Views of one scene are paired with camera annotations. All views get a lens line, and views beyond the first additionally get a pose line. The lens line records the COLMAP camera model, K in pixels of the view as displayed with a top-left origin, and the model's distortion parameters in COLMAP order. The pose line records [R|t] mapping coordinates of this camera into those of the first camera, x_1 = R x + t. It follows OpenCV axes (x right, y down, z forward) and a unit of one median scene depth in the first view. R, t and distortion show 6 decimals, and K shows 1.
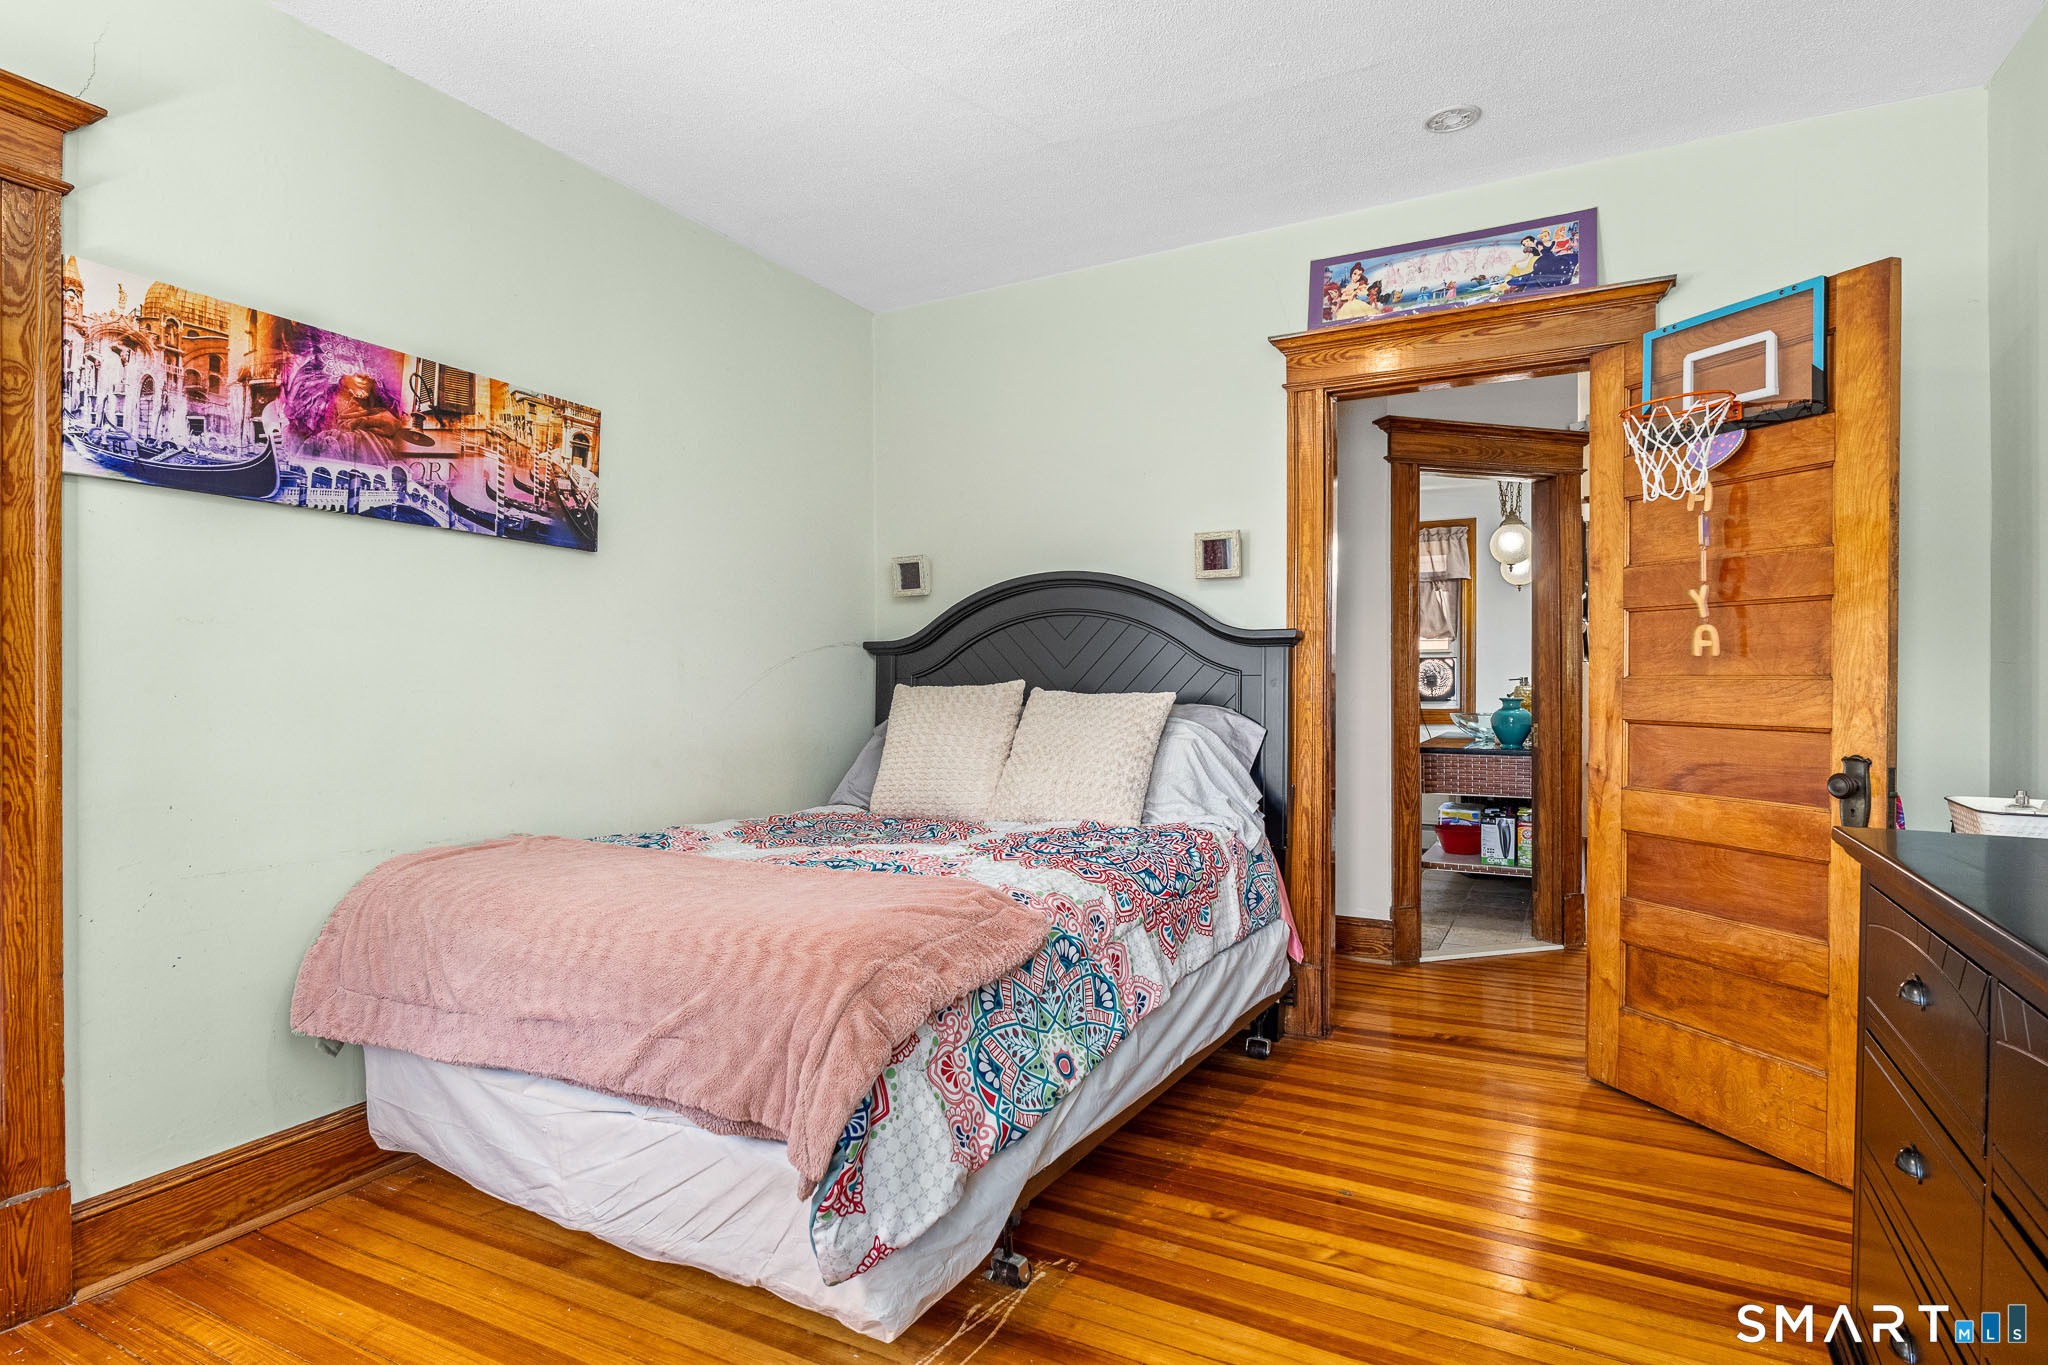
lens RADIAL K [[1074.4, 0, 1025.8], [0, 1074.4, 684.4], [0, 0, 1]] dist [-0.000349, -0.000199]
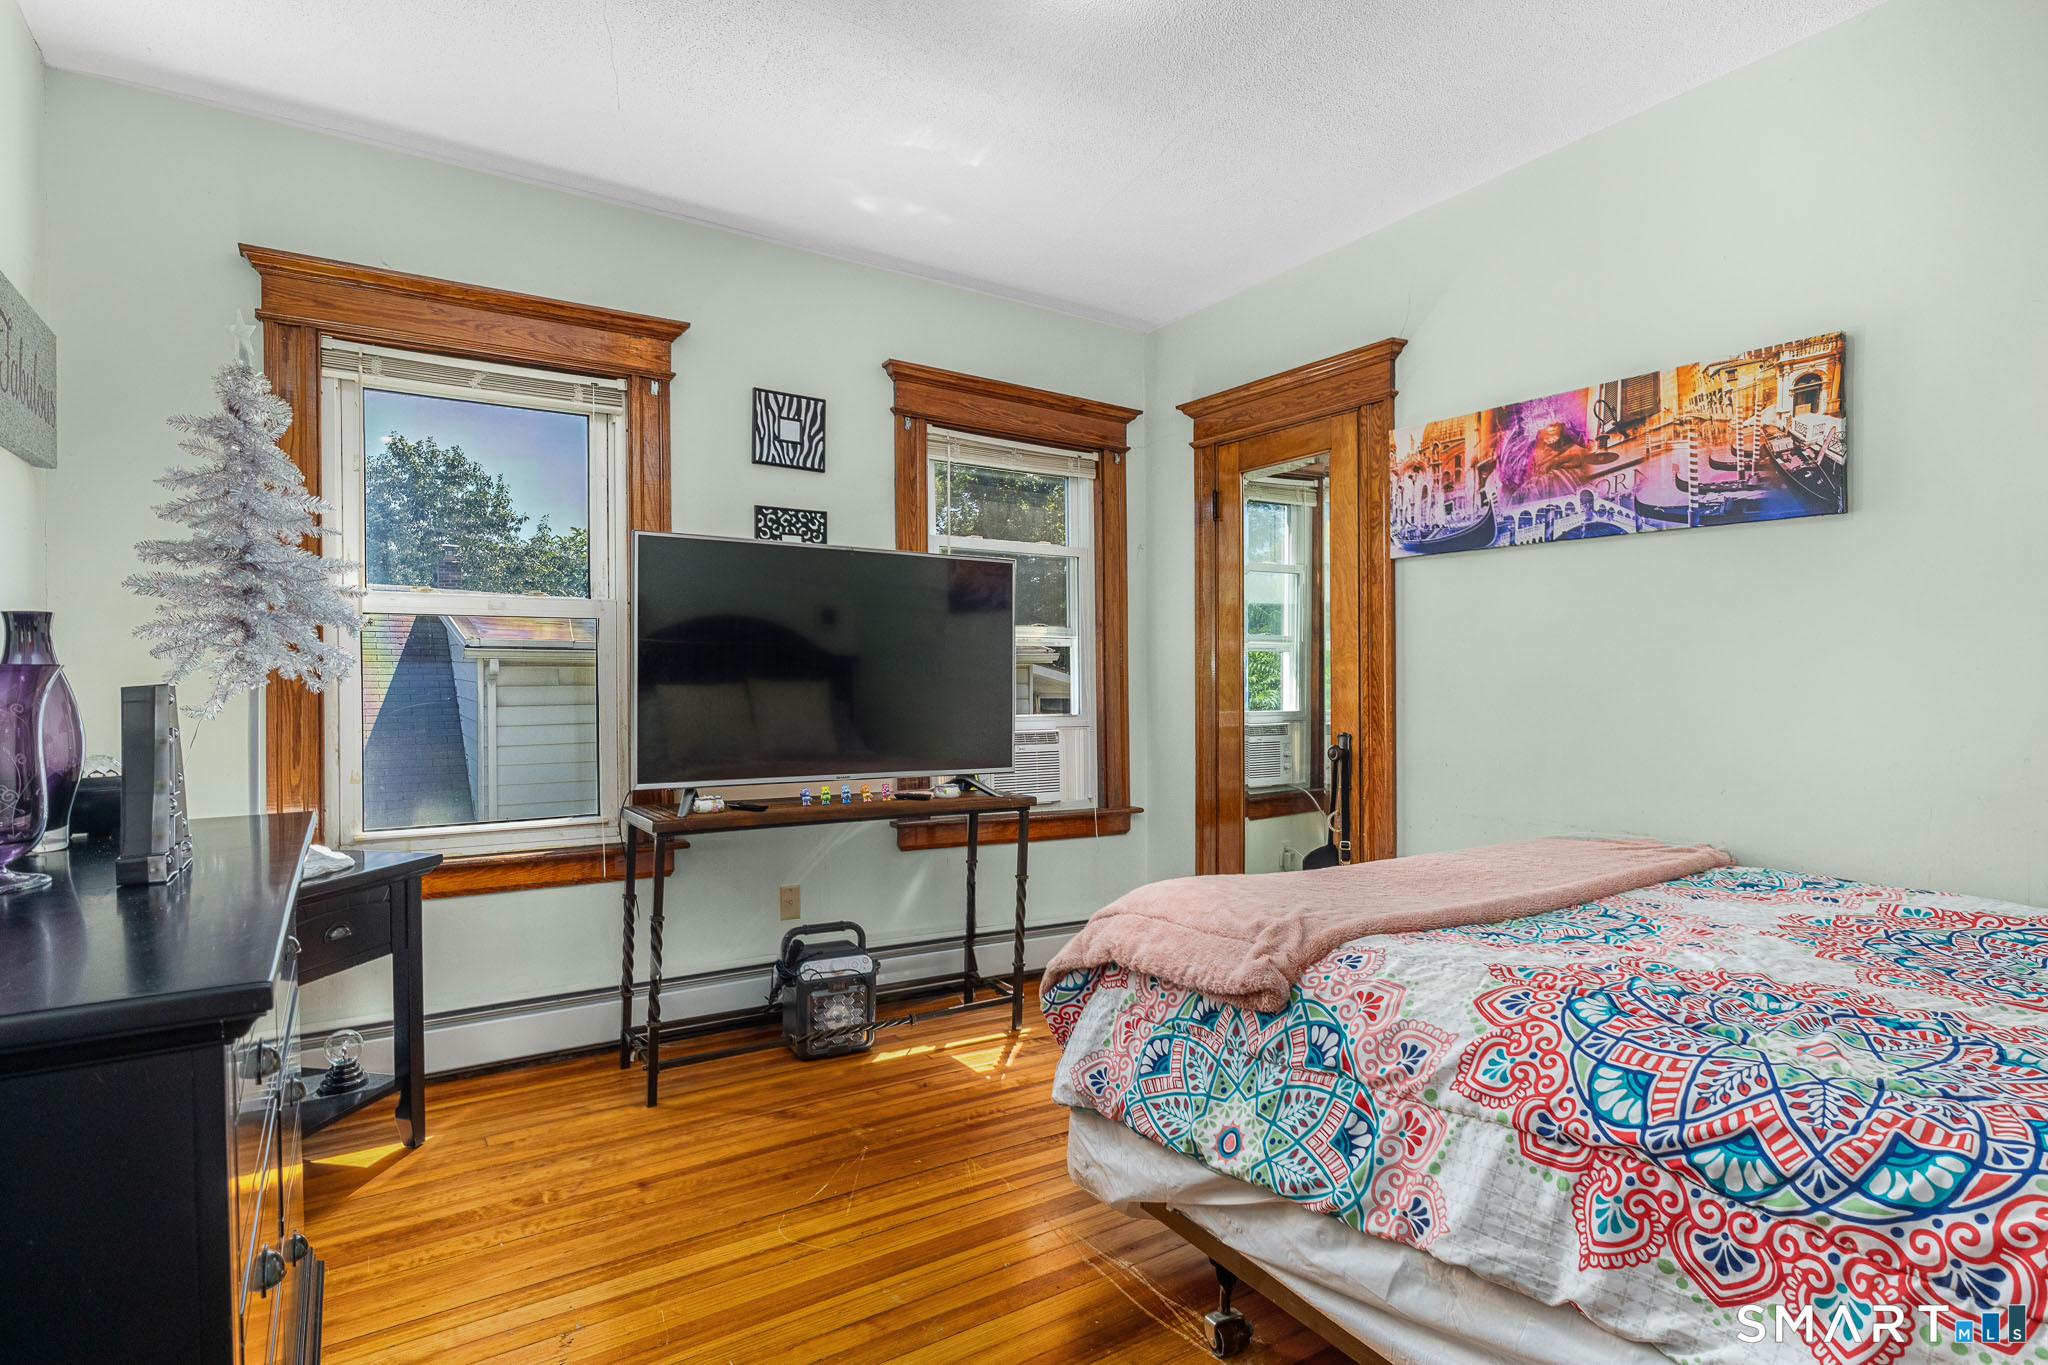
lens RADIAL K [[1074.4, 0, 1026.2], [0, 1074.4, 688.2], [0, 0, 1]] dist [-0.000349, -0.000199]
pose [[-0.488920, 0.003225, -0.872323, 0.680946], [-0.000015, 0.999993, 0.003705, 0.000944], [0.872329, 0.001825, -0.488916, 1.032586]]
